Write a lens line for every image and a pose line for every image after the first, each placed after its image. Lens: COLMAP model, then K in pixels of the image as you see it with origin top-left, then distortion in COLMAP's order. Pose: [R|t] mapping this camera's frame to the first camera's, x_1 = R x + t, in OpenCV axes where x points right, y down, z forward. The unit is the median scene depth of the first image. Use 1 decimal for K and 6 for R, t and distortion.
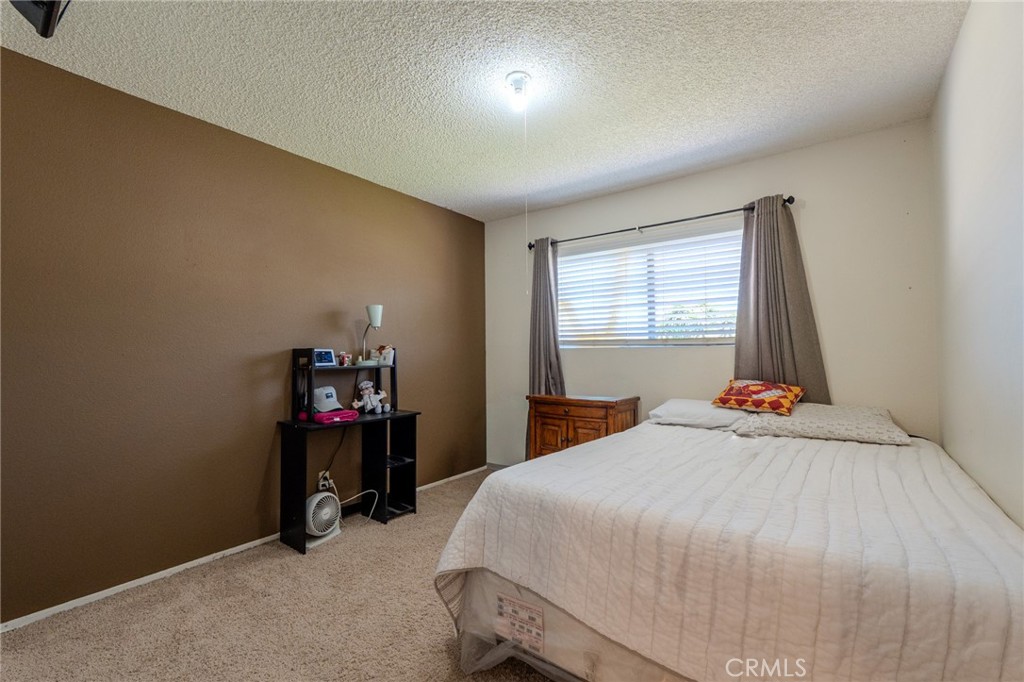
lens RADIAL K [[430.5, 0, 515.9], [0, 430.5, 340.0], [0, 0, 1]] dist [0.001100, -0.000346]
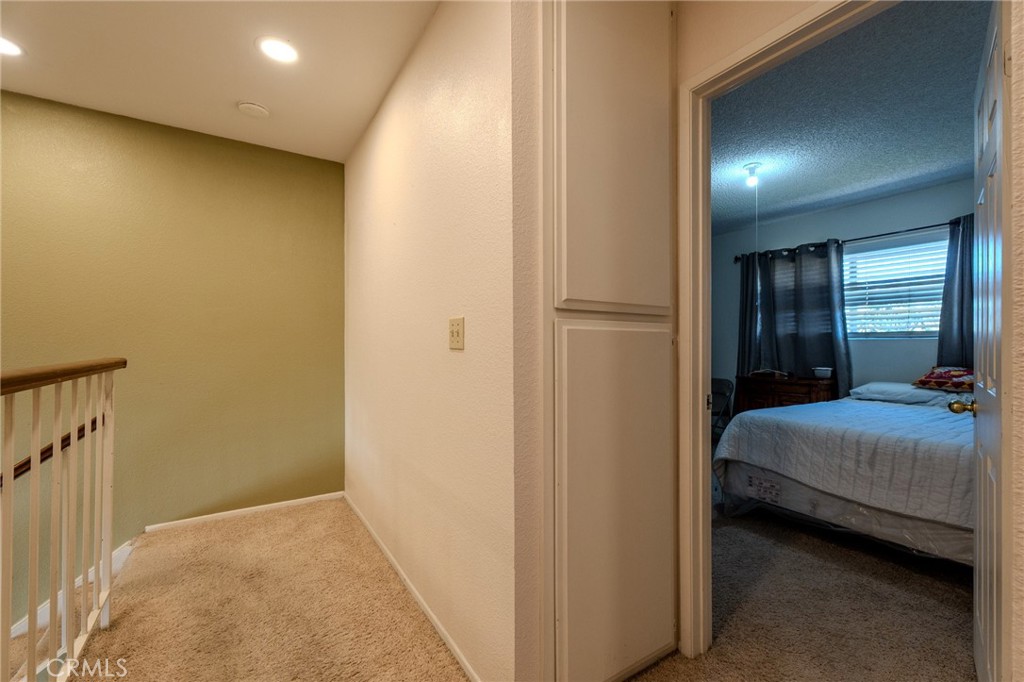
lens RADIAL K [[430.5, 0, 506.4], [0, 430.5, 343.0], [0, 0, 1]] dist [0.001100, -0.000346]
pose [[0.933542, 0.006226, -0.358415, -0.341227], [0.003594, 0.999636, 0.026724, -0.017306], [0.358451, -0.026236, 0.933180, -1.026646]]
